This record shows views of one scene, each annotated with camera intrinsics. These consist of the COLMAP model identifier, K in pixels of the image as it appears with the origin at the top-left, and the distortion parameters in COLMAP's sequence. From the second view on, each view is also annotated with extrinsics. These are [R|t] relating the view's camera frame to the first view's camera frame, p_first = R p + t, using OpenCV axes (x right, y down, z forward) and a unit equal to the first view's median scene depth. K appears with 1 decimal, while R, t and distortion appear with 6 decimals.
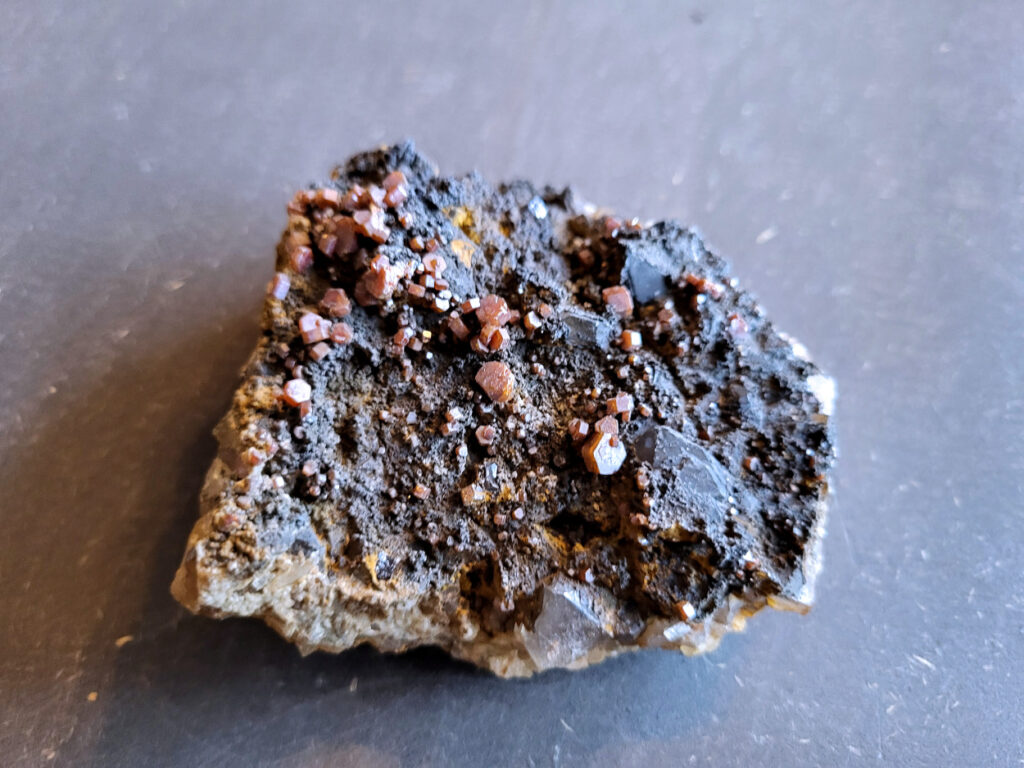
lens RADIAL K [[849.4, 0, 512.0], [0, 849.4, 384.0], [0, 0, 1]] dist [-0.057189, 0.003723]
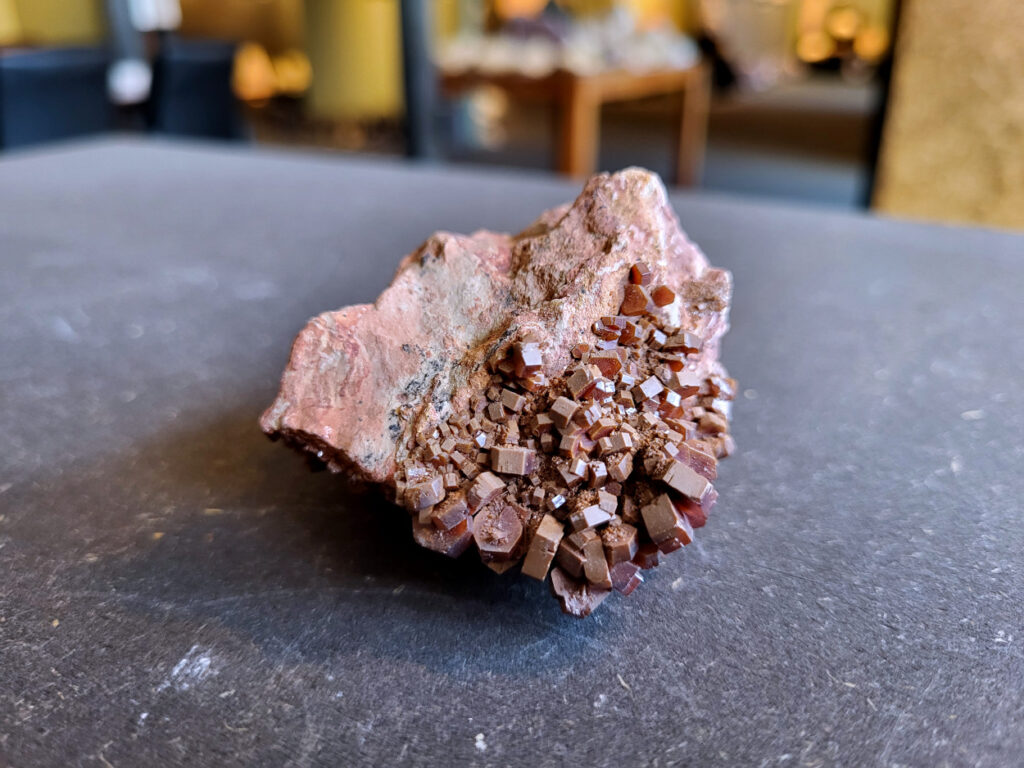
lens RADIAL K [[849.4, 0, 512.0], [0, 849.4, 384.0], [0, 0, 1]] dist [-0.057189, 0.003723]
pose [[0.925159, 0.117432, -0.360958, 0.216833], [-0.313324, 0.773042, -0.551574, 0.652916], [0.214264, 0.623390, 0.751981, 0.231673]]
